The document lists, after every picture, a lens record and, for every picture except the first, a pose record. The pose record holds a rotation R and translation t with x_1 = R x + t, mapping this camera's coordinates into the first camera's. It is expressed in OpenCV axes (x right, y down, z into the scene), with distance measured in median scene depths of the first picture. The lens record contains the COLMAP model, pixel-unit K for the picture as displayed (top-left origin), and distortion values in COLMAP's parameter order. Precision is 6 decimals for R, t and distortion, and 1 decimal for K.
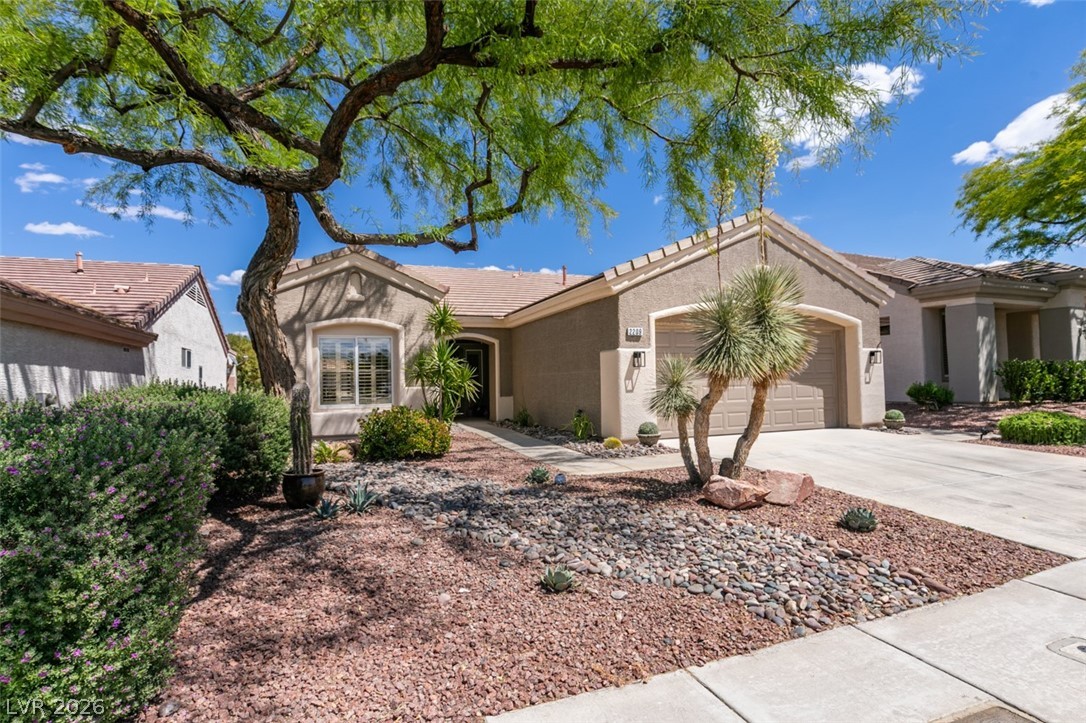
lens RADIAL K [[486.3, 0, 542.3], [0, 486.3, 368.7], [0, 0, 1]] dist [0.002048, 0.000283]
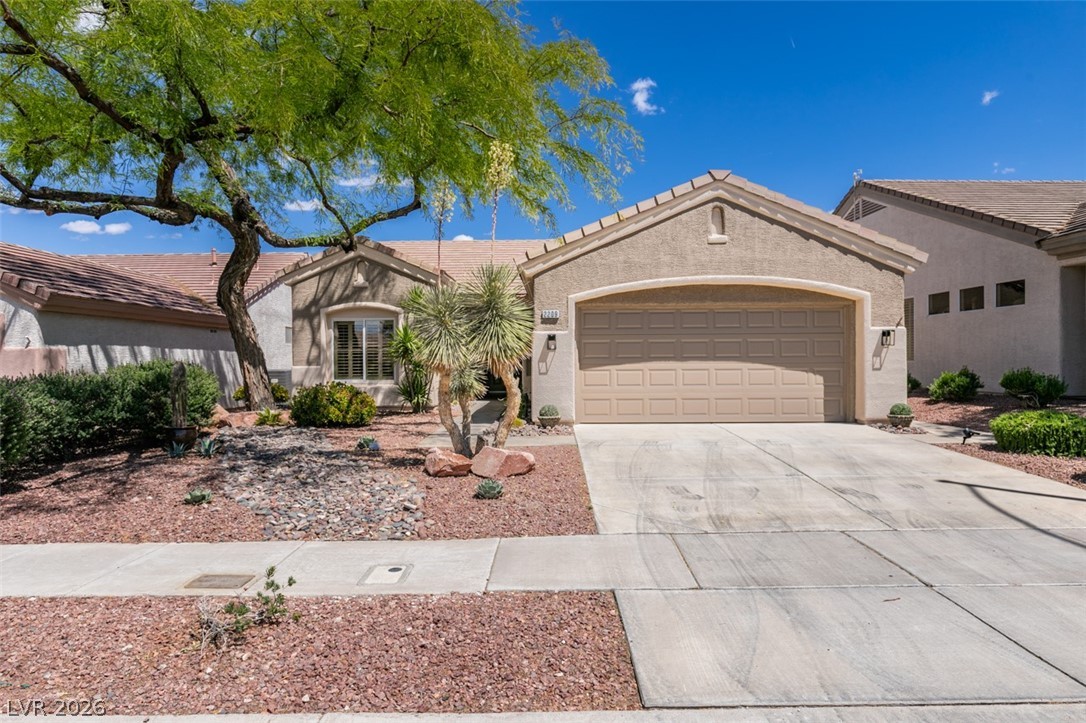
lens RADIAL K [[566.5, 0, 543.0], [0, 566.5, 361.5], [0, 0, 1]] dist [0.004063, -0.000359]
pose [[0.940474, 0.014569, -0.339552, 0.467960], [-0.002652, 0.999365, 0.035534, -0.016428], [0.339854, -0.032518, 0.939916, -0.083319]]
